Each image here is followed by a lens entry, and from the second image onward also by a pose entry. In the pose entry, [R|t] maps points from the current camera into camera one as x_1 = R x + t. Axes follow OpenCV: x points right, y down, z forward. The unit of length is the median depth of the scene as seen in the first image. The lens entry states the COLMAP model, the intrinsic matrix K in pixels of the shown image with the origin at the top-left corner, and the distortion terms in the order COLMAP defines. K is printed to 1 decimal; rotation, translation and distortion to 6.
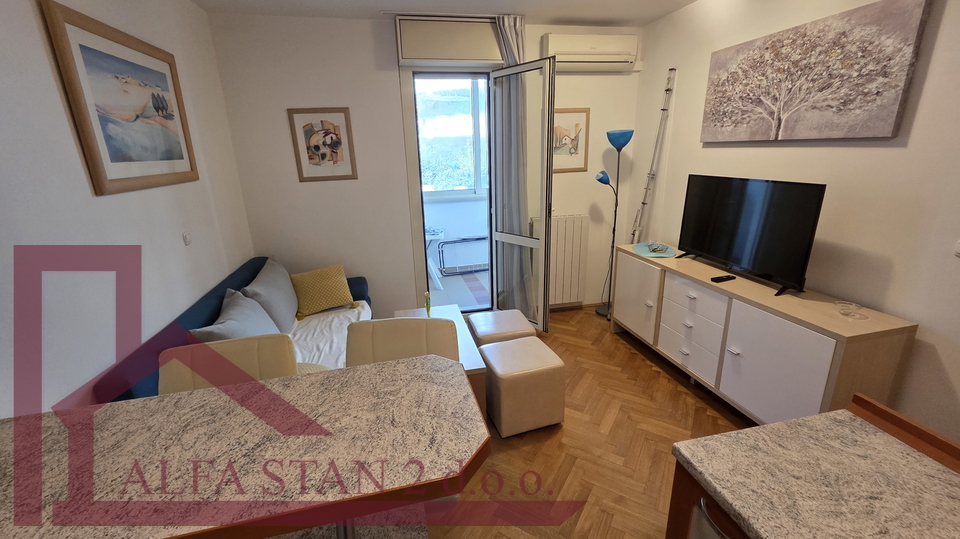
lens RADIAL K [[397.2, 0, 480.0], [0, 397.2, 269.5], [0, 0, 1]] dist [0.001260, -0.000390]
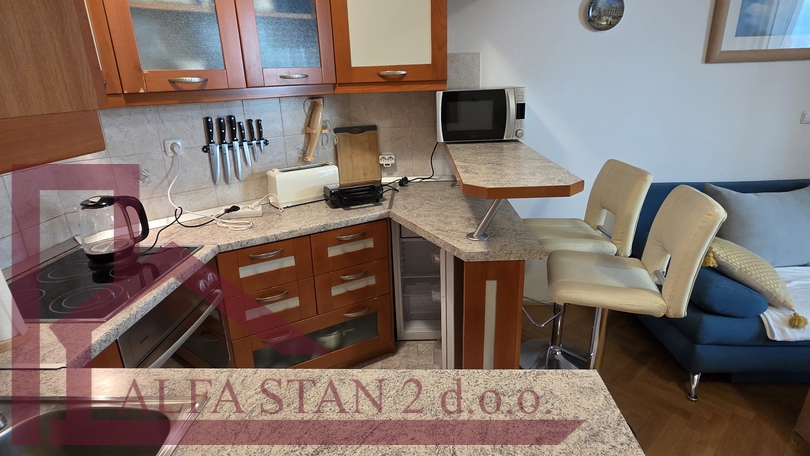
lens RADIAL K [[444.4, 0, 405.0], [0, 444.4, 228.0], [0, 0, 1]] dist [-0.000616, -0.000454]
pose [[-0.248495, 0.358272, -0.899940, 0.474796], [-0.246475, 0.875113, 0.416446, -0.039405], [0.936750, 0.325298, -0.129157, 0.234467]]
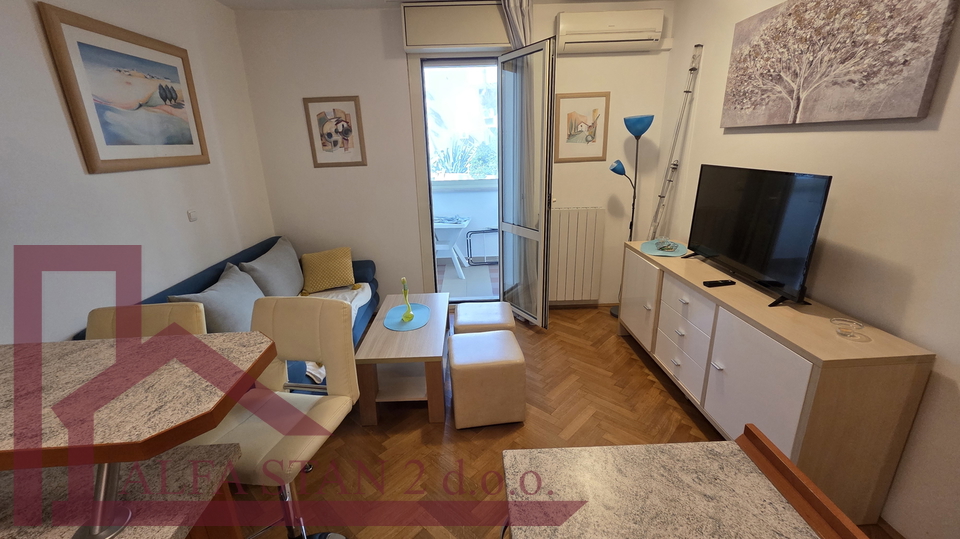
lens RADIAL K [[397.2, 0, 480.0], [0, 397.2, 269.5], [0, 0, 1]] dist [0.001260, -0.000390]
pose [[0.982074, 0.059513, -0.178856, 0.210053], [-0.055804, 0.998111, 0.025704, -0.000458], [0.180048, -0.015262, 0.983539, 0.034451]]
